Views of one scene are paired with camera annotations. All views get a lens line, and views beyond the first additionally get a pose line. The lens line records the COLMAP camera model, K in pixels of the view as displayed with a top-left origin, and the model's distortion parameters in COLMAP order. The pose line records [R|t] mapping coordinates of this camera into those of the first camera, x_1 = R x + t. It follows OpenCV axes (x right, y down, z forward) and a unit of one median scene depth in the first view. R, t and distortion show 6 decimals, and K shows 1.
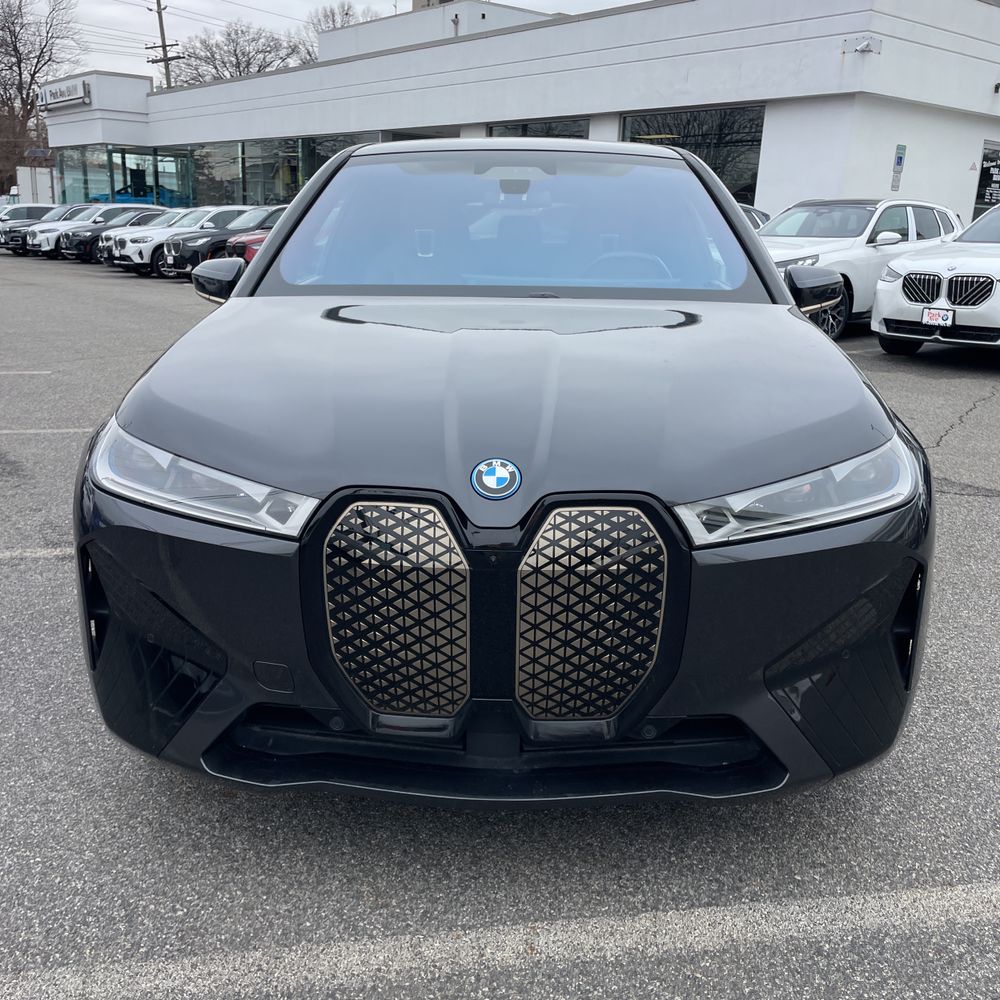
lens RADIAL K [[998.7, 0, 504.2], [0, 998.7, 491.0], [0, 0, 1]] dist [0.119762, -0.179023]
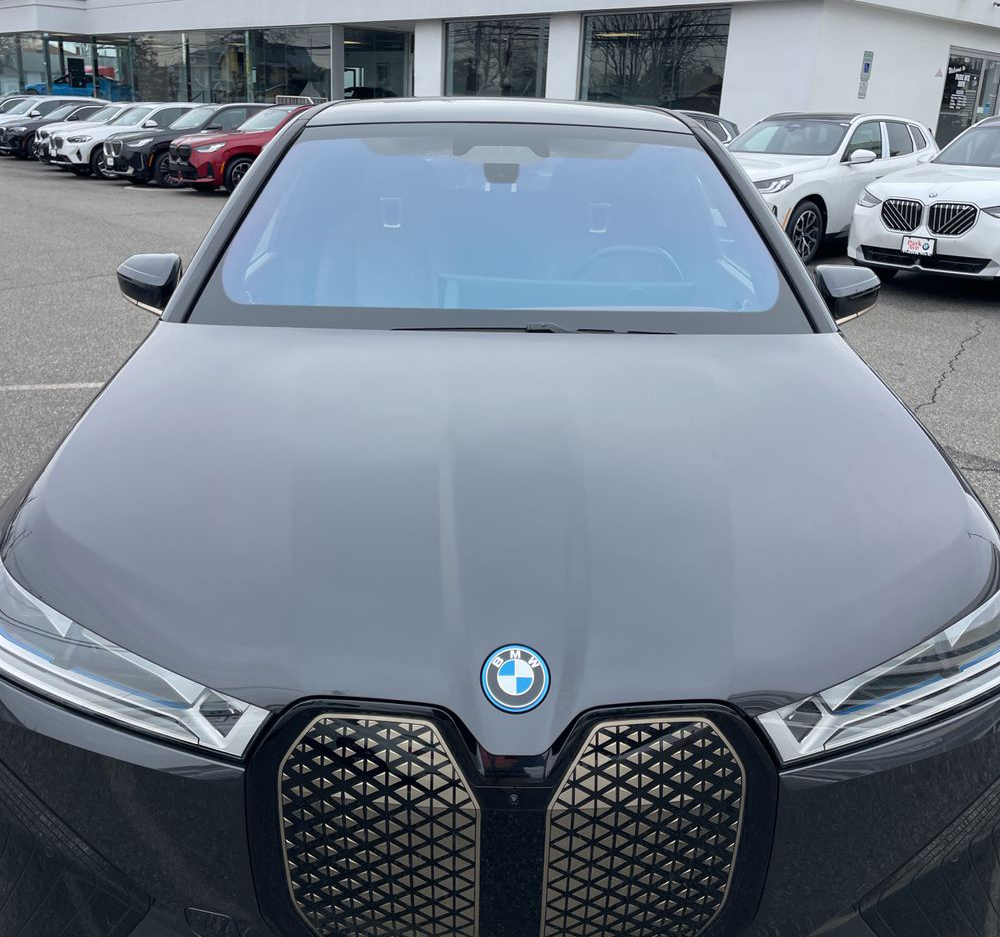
lens RADIAL K [[971.7, 0, 499.6], [0, 971.7, 394.5], [0, 0, 1]] dist [0.119947, -0.169791]
pose [[0.998921, -0.005779, 0.046090, -0.013989], [0.004105, 0.999331, 0.036330, -0.066710], [-0.046270, -0.036101, 0.998276, 0.078278]]
